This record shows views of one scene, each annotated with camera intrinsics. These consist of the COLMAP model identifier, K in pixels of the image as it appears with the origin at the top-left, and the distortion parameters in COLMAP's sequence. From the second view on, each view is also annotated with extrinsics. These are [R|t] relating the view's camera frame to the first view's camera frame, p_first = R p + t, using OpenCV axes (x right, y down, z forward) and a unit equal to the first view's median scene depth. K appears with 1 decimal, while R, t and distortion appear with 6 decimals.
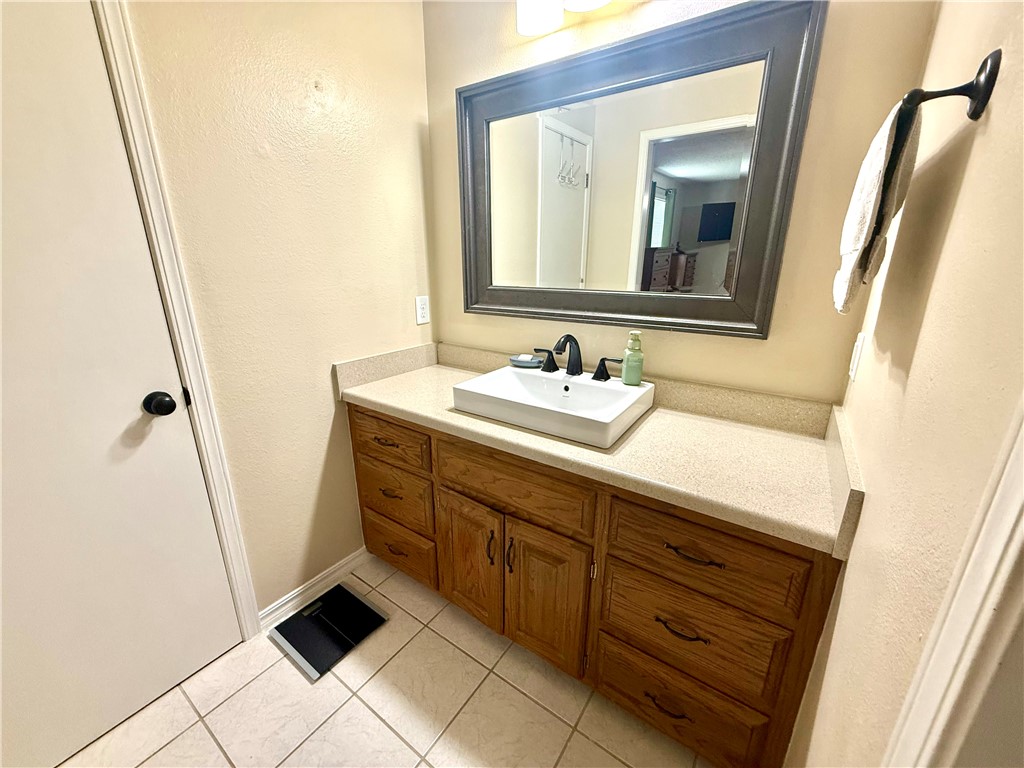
lens RADIAL K [[408.2, 0, 511.1], [0, 408.2, 383.6], [0, 0, 1]] dist [-0.000411, 0.000551]
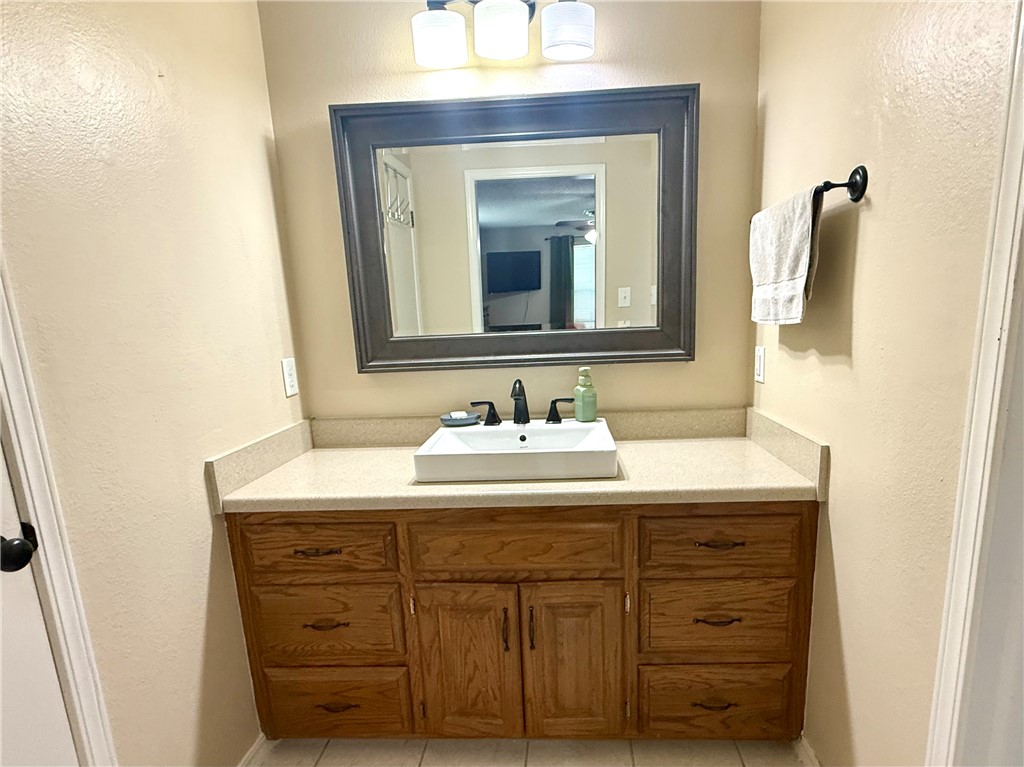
lens RADIAL K [[537.0, 0, 534.9], [0, 537.0, 417.5], [0, 0, 1]] dist [-0.001434, -0.000103]
pose [[0.844676, -0.137489, 0.517319, -0.494117], [0.192631, 0.979777, -0.054129, 0.039638], [-0.499416, 0.145373, 0.854079, -0.047818]]
